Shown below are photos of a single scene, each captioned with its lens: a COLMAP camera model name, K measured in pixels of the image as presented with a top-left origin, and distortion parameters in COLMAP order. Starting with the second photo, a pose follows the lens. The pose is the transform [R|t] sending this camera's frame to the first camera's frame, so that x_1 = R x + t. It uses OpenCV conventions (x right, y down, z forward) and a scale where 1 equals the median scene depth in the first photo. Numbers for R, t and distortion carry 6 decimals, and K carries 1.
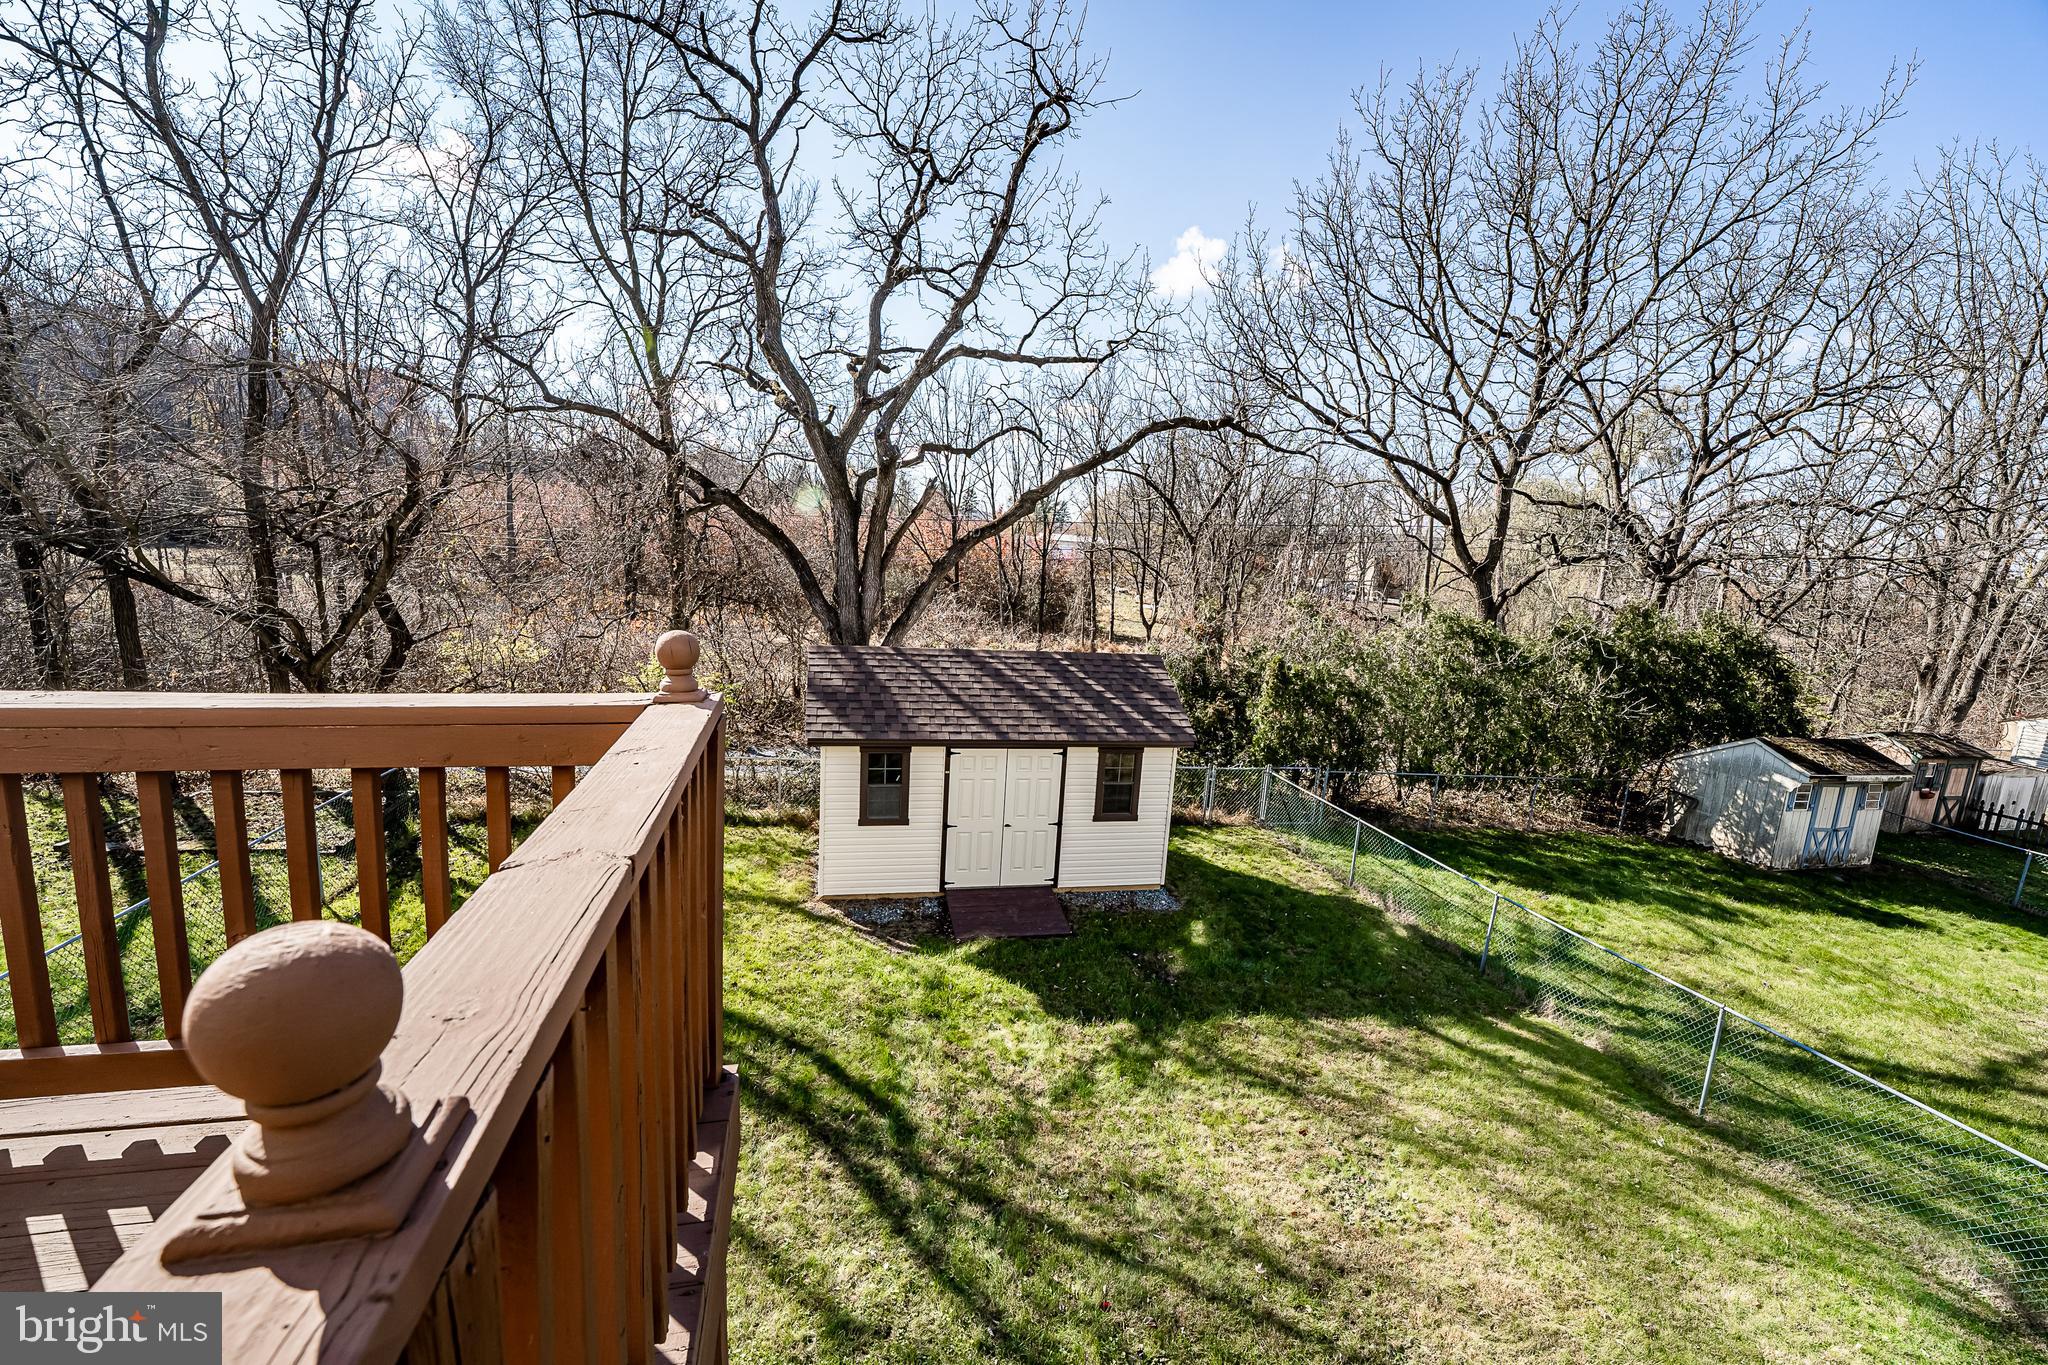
lens RADIAL K [[846.9, 0, 1027.7], [0, 846.9, 692.4], [0, 0, 1]] dist [-0.029888, 0.003823]
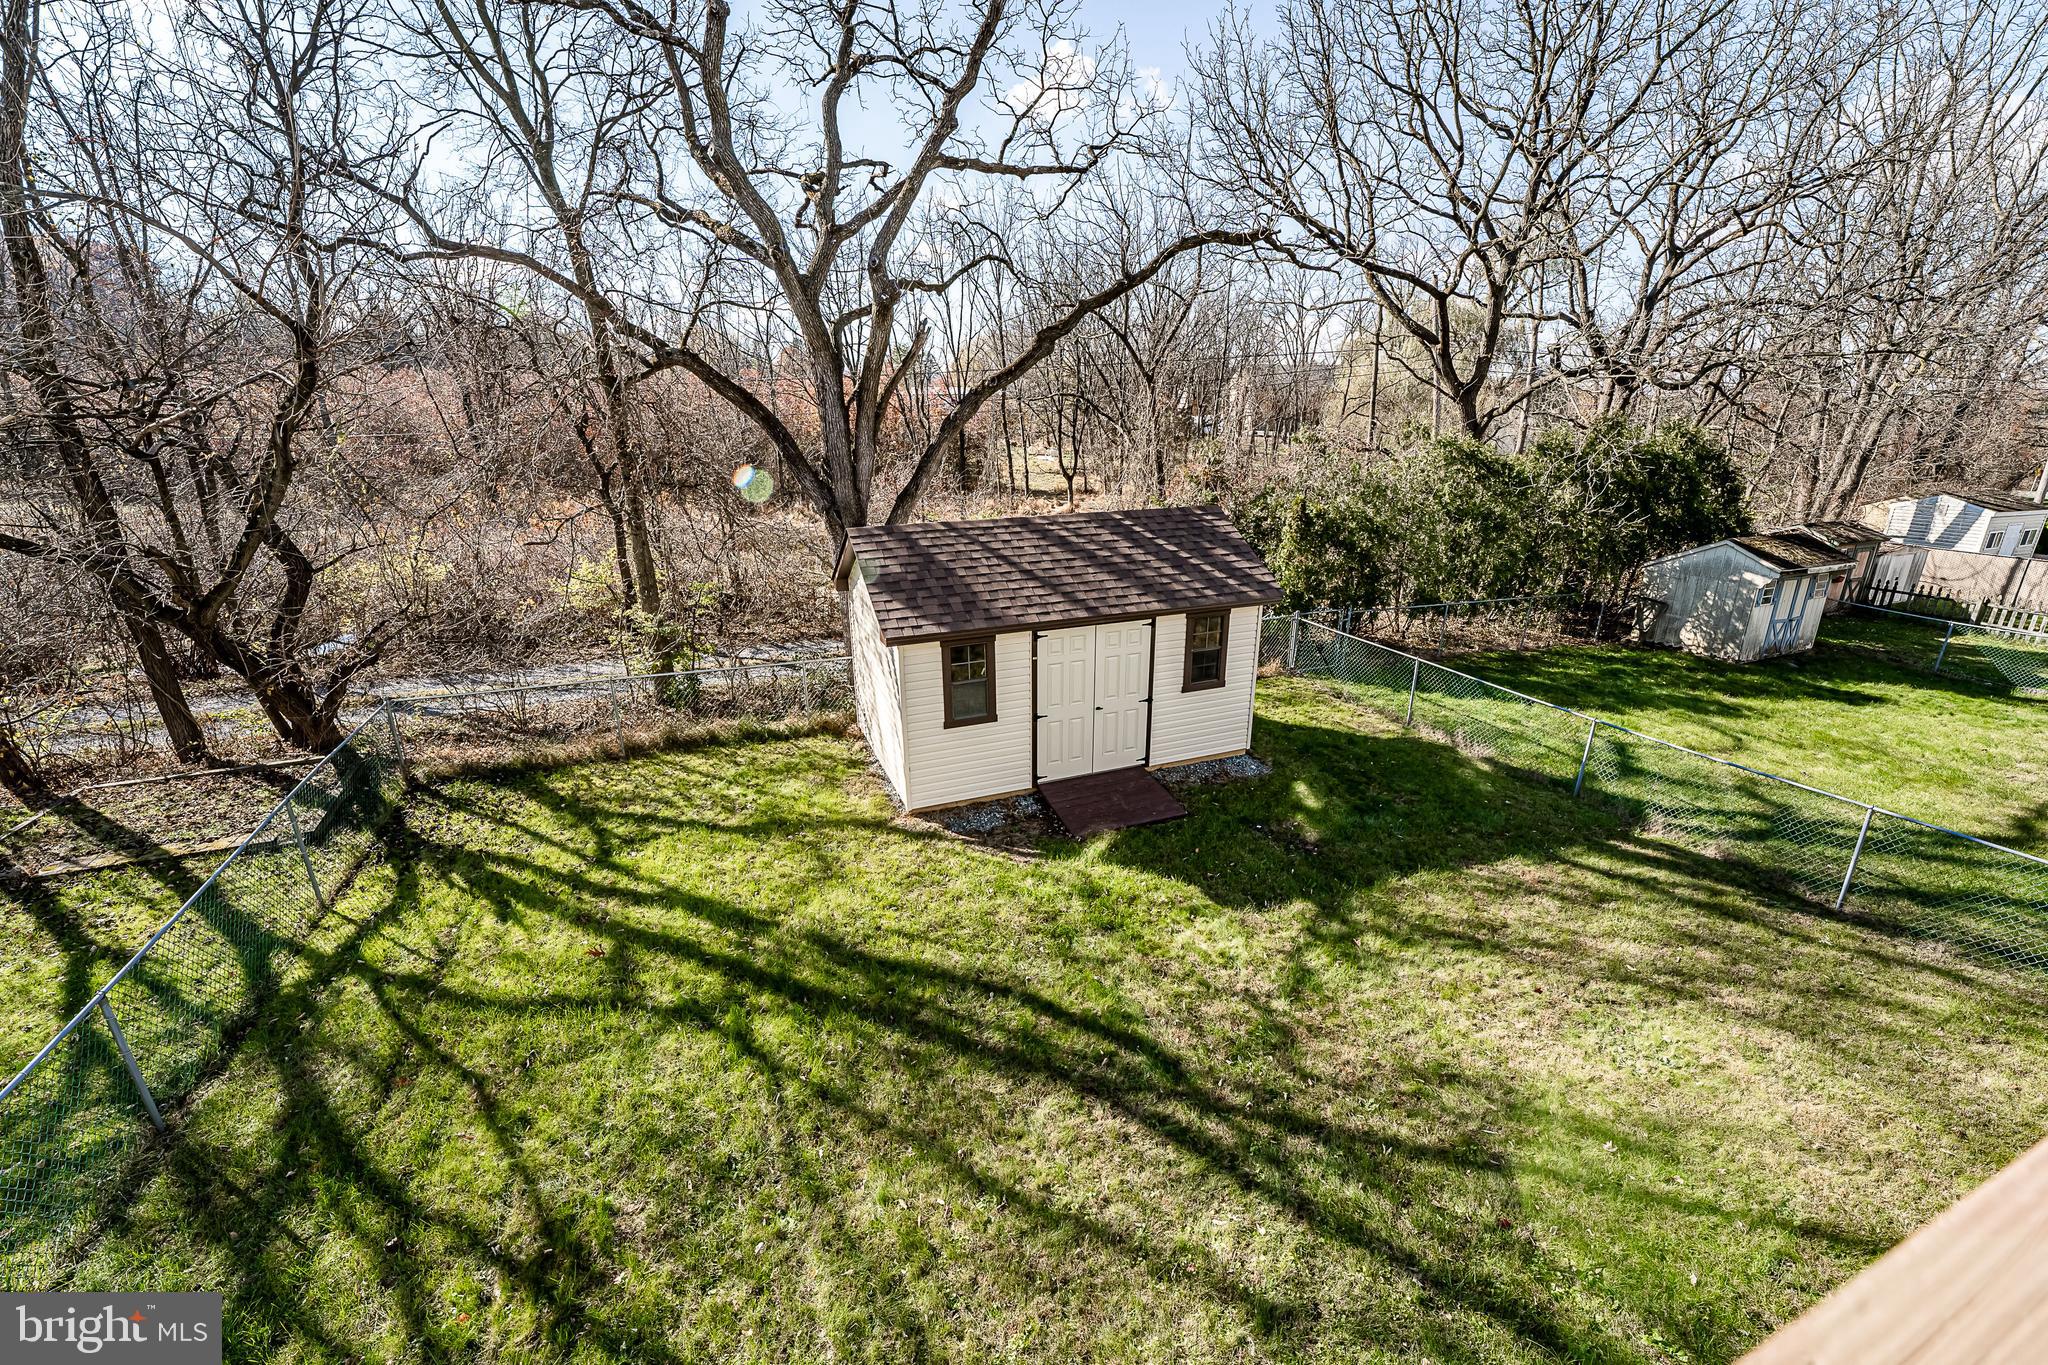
lens RADIAL K [[846.9, 0, 1029.6], [0, 846.9, 687.2], [0, 0, 1]] dist [-0.029888, 0.003823]
pose [[0.984870, -0.114367, 0.130196, -0.201932], [0.092418, 0.982176, 0.163674, -0.020788], [-0.146594, -0.149165, 0.977885, 0.110633]]
